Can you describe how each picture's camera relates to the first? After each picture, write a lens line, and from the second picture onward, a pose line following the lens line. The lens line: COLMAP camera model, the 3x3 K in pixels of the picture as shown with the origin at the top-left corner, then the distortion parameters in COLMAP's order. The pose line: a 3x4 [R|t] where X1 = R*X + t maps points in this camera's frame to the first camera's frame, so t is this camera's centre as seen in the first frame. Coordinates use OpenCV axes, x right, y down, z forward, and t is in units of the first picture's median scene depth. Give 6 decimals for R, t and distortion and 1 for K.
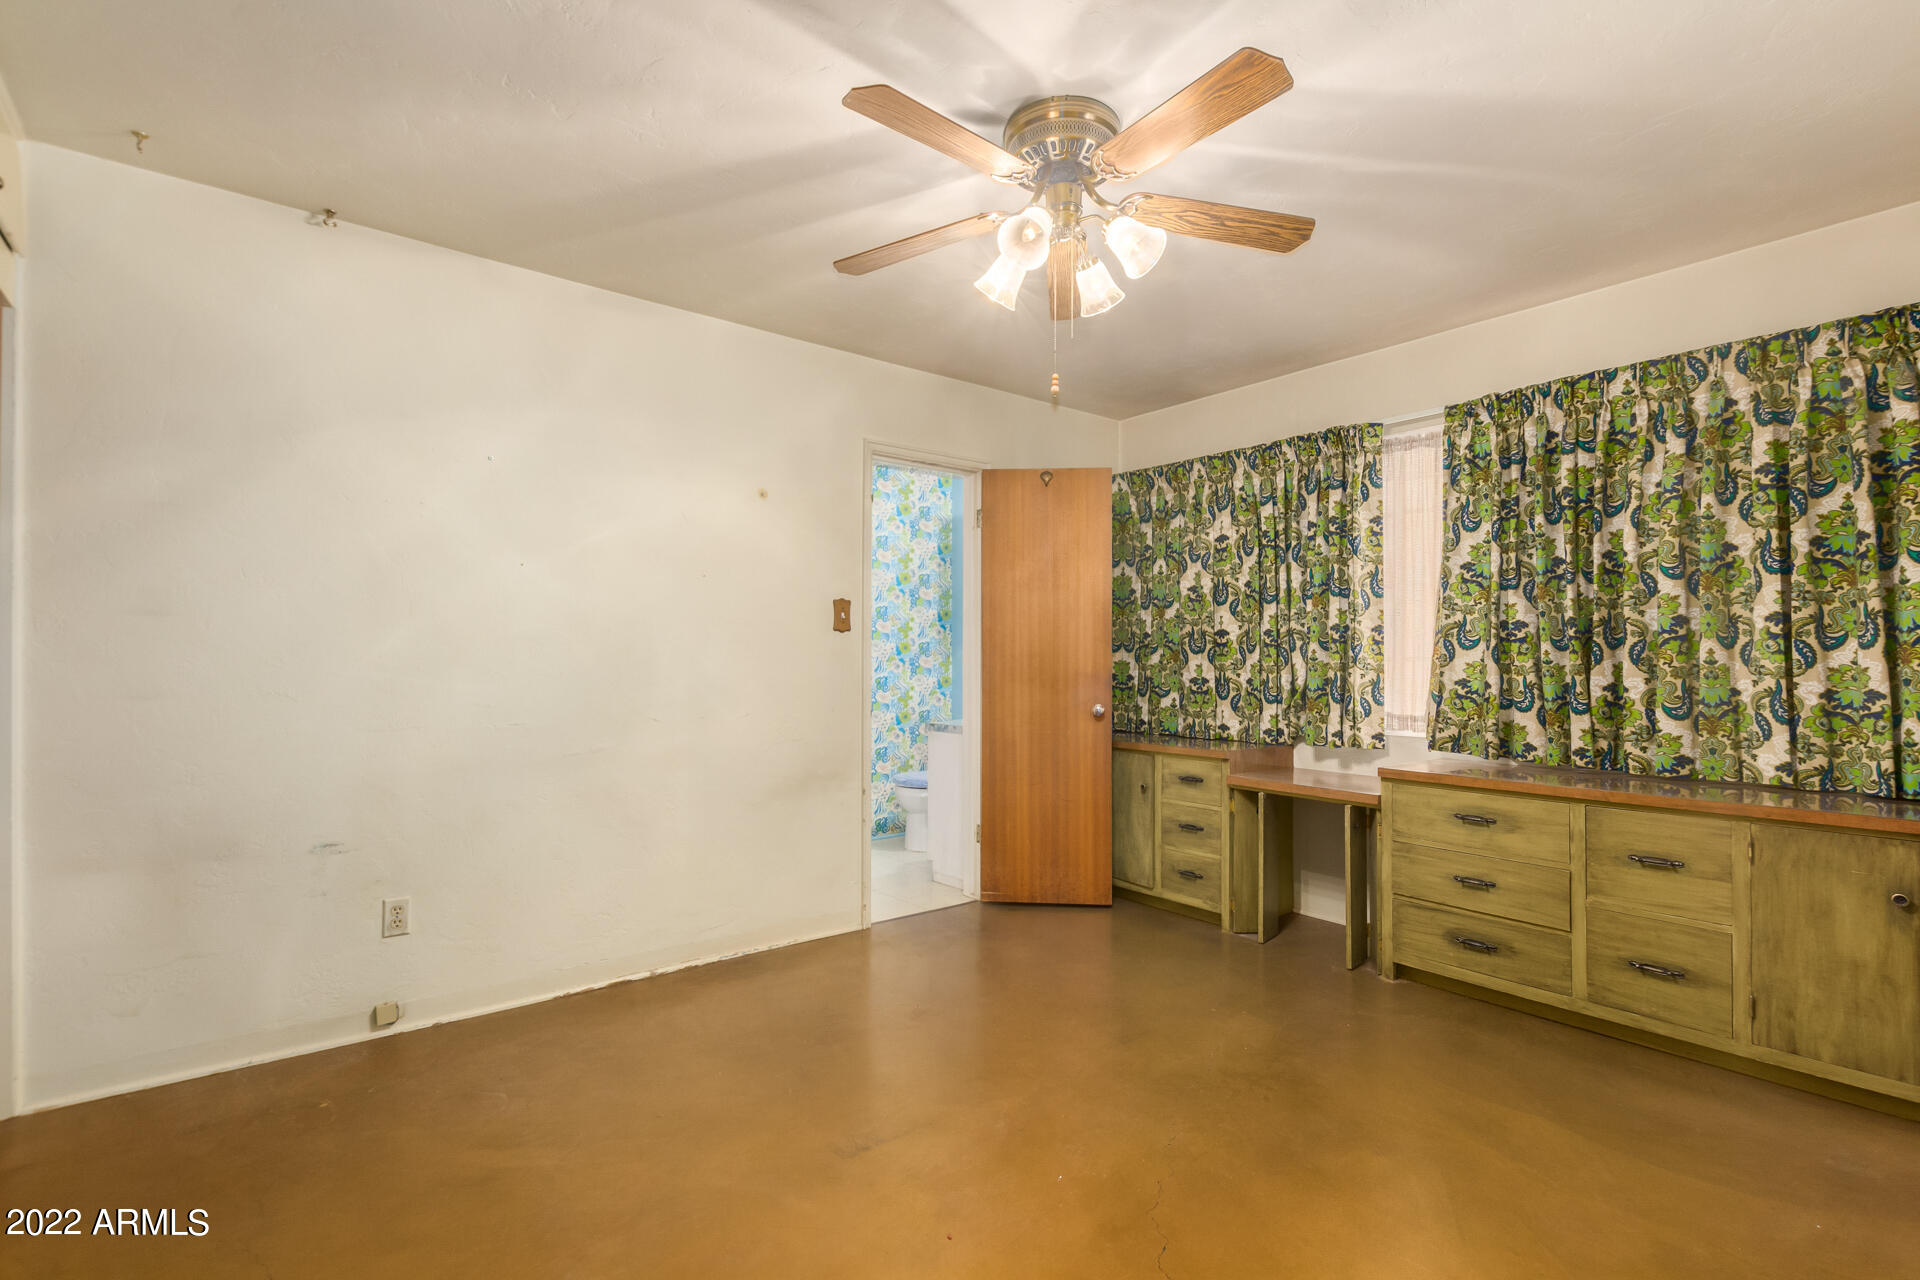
lens RADIAL K [[886.9, 0, 968.5], [0, 886.9, 651.5], [0, 0, 1]] dist [0.010174, -0.004609]
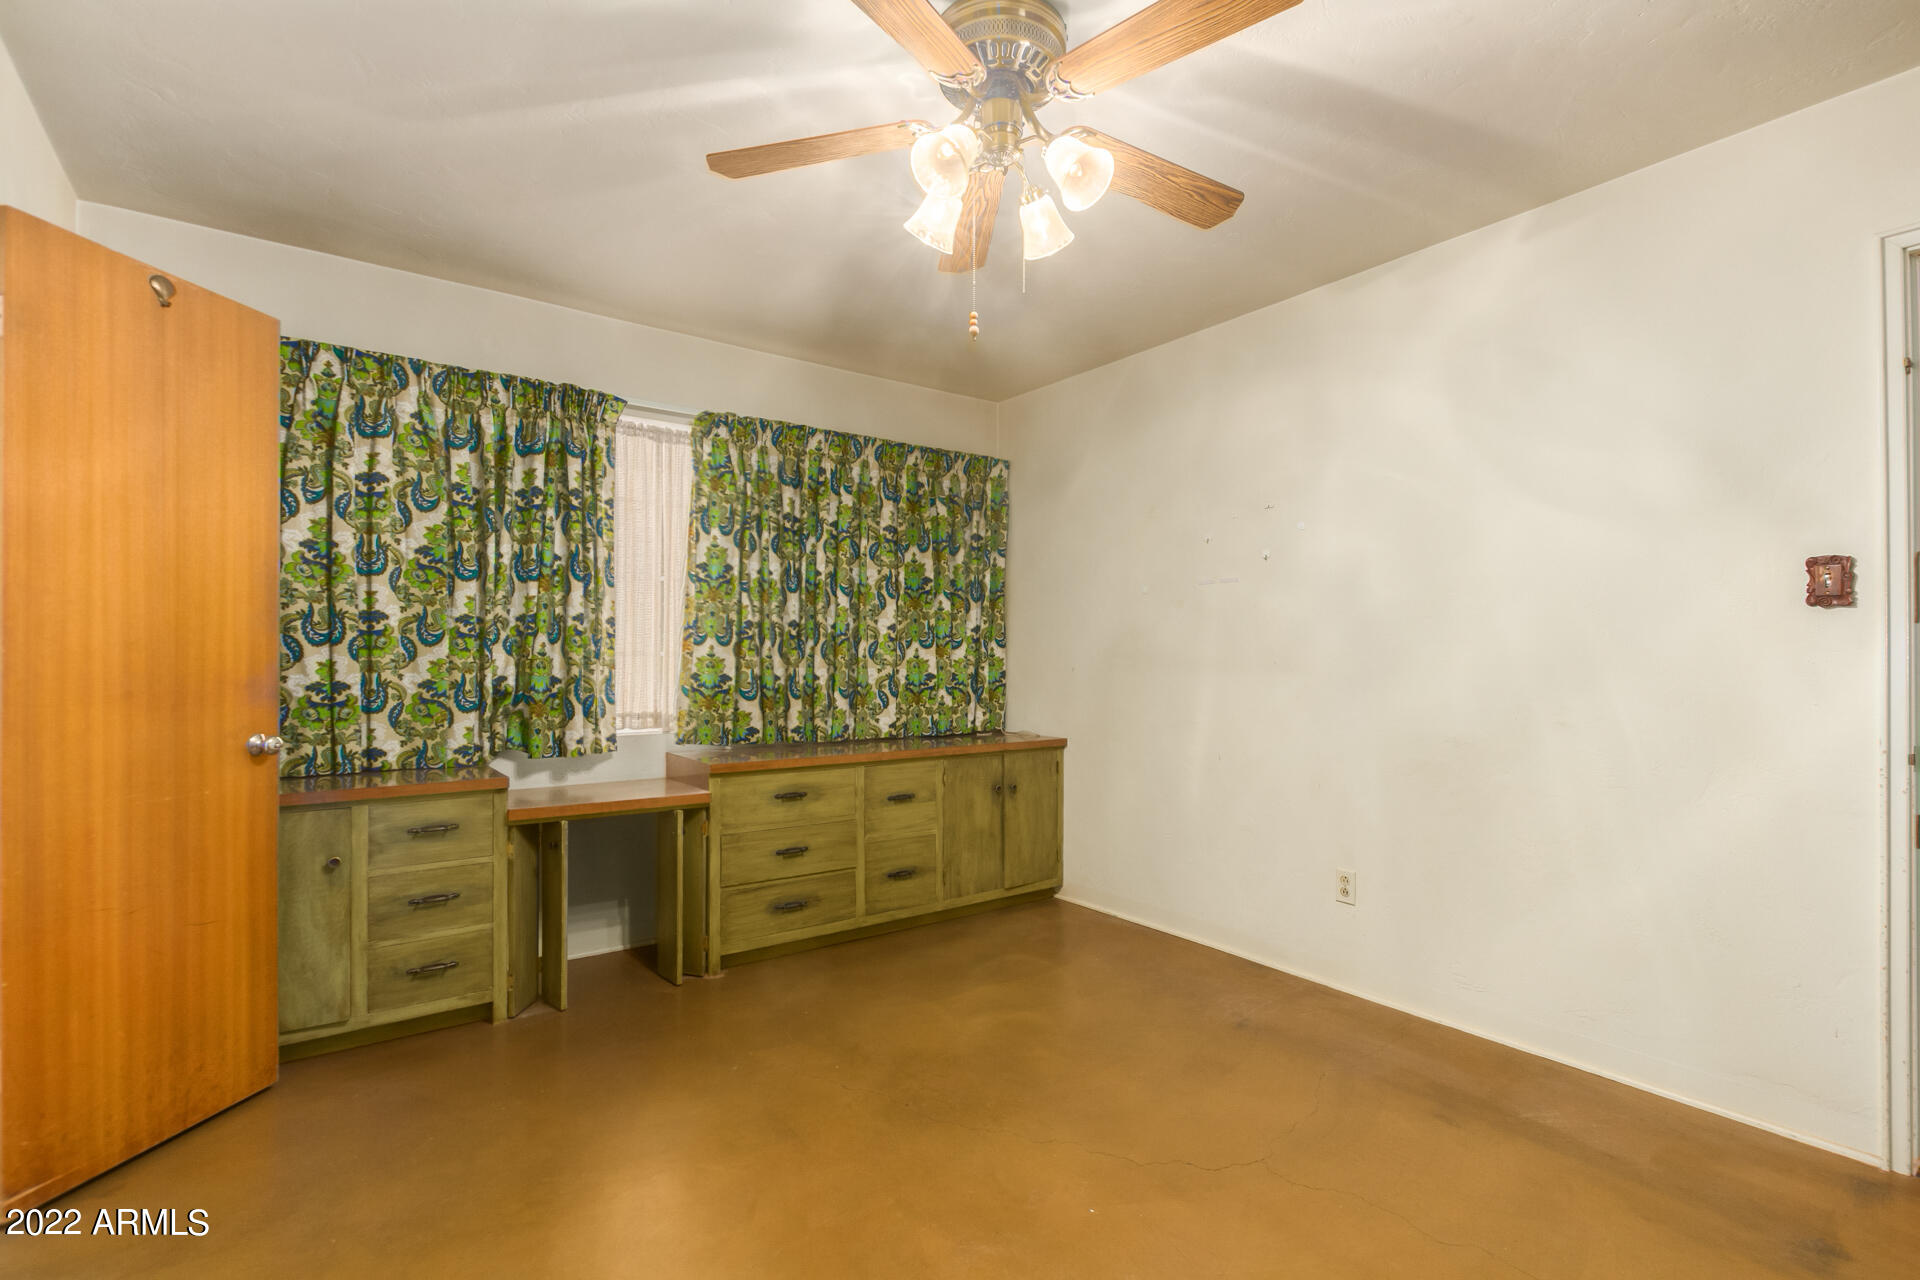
lens RADIAL K [[905.4, 0, 971.8], [0, 905.4, 651.3], [0, 0, 1]] dist [0.020418, -0.000282]
pose [[0.028347, 0.003206, 0.999593, -0.453583], [-0.010654, 0.999939, -0.002905, 0.004211], [-0.999541, -0.010568, 0.028379, 0.578687]]
